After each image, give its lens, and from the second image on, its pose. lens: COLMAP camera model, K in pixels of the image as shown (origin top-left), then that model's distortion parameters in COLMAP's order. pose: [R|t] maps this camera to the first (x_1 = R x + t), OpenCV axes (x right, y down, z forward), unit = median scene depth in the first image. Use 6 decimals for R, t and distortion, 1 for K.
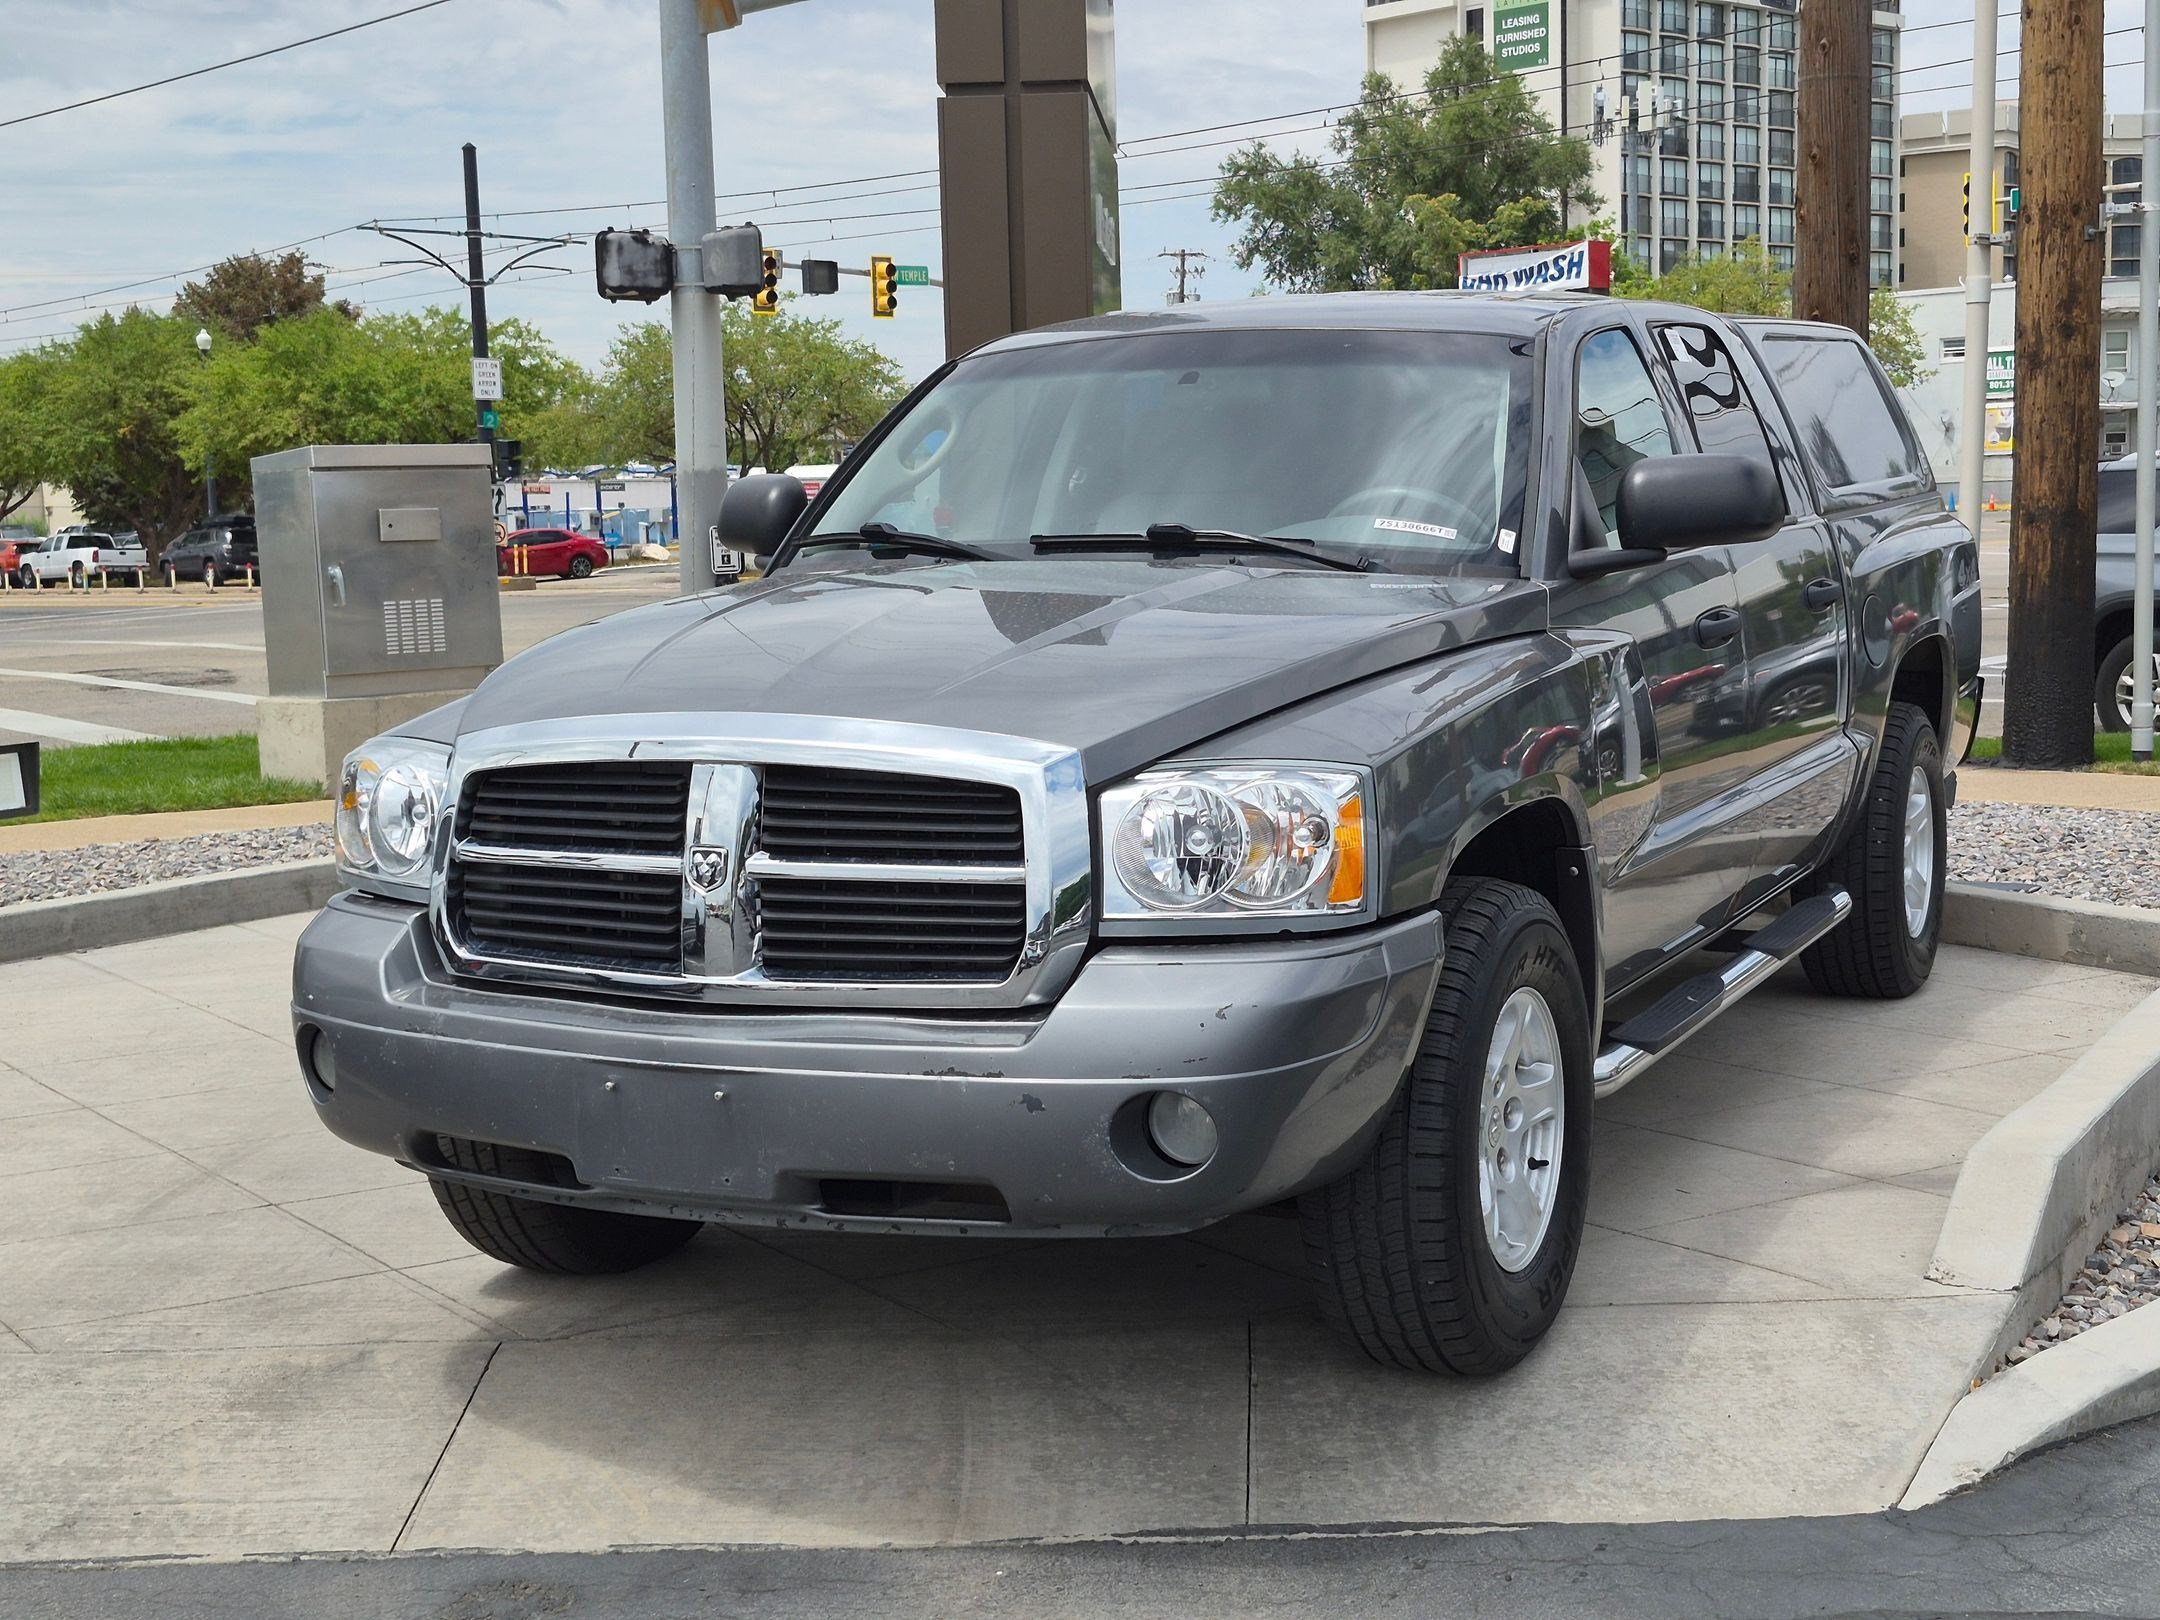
lens RADIAL K [[3051.7, 0, 1170.3], [0, 3051.7, 805.5], [0, 0, 1]] dist [0.197094, -0.464732]
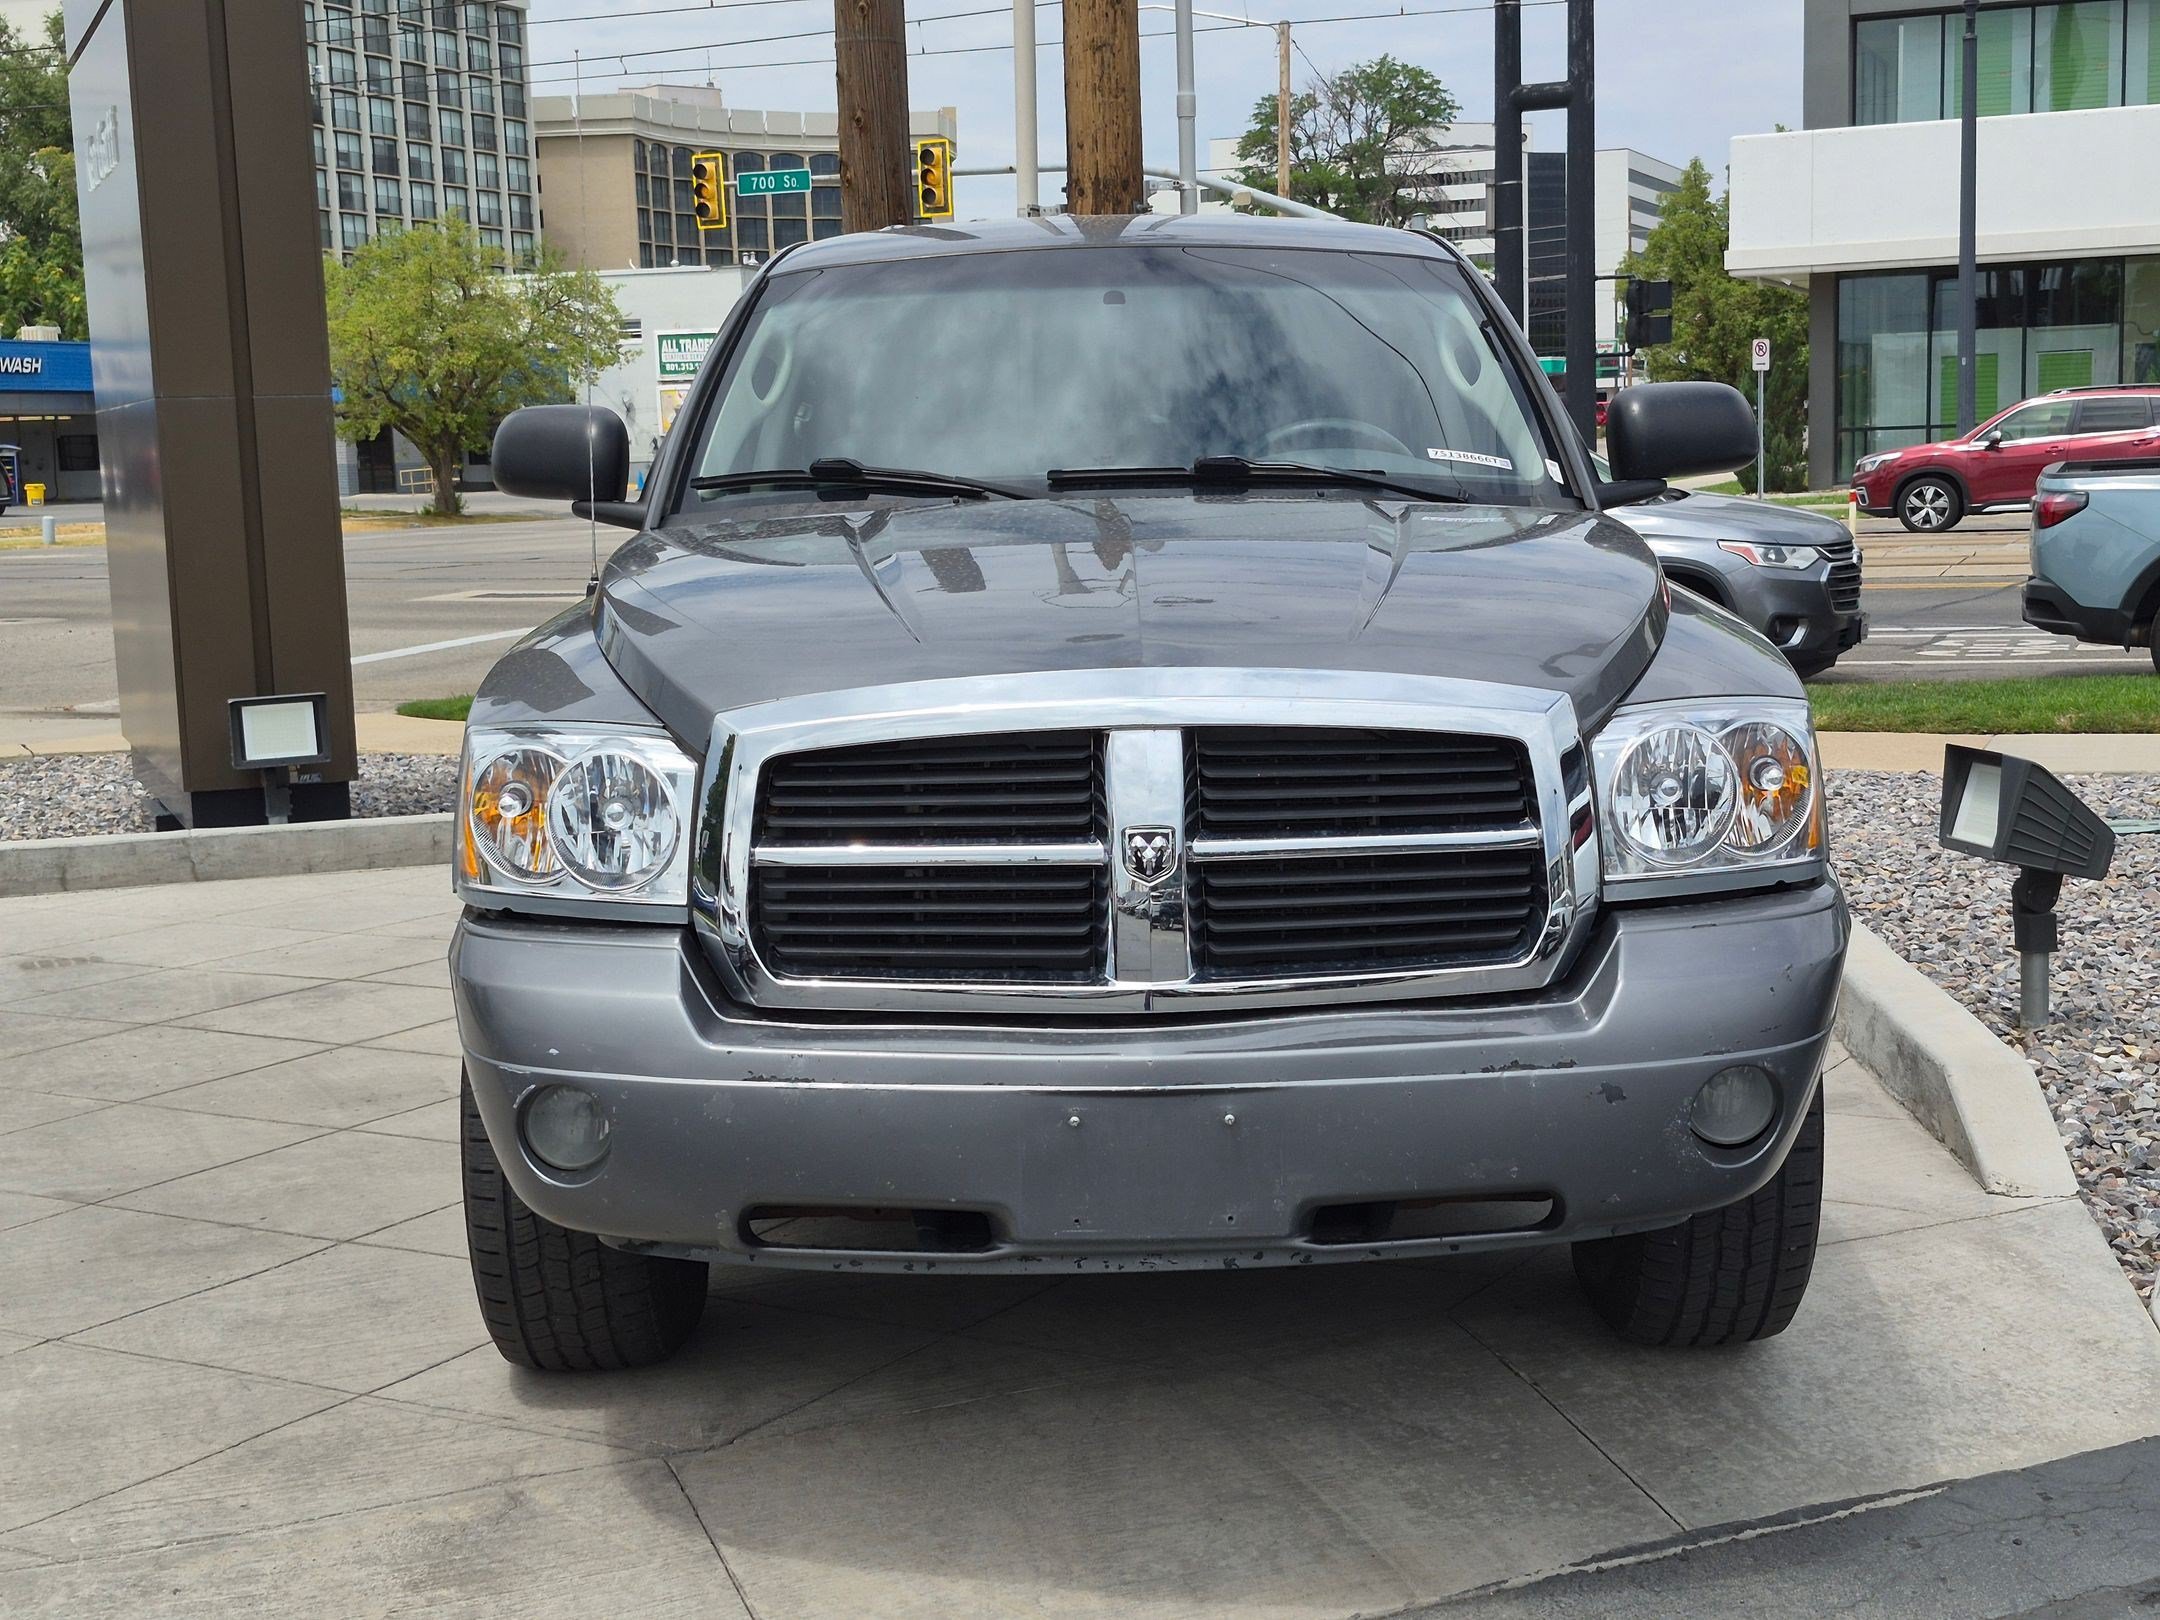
lens RADIAL K [[3020.0, 0, 1177.1], [0, 3020.0, 842.0], [0, 0, 1]] dist [0.184505, -0.378825]
pose [[0.900484, -0.059001, 0.430868, -0.460391], [0.050927, 0.998244, 0.030262, -0.006964], [-0.431896, -0.005308, 0.901908, 0.227151]]
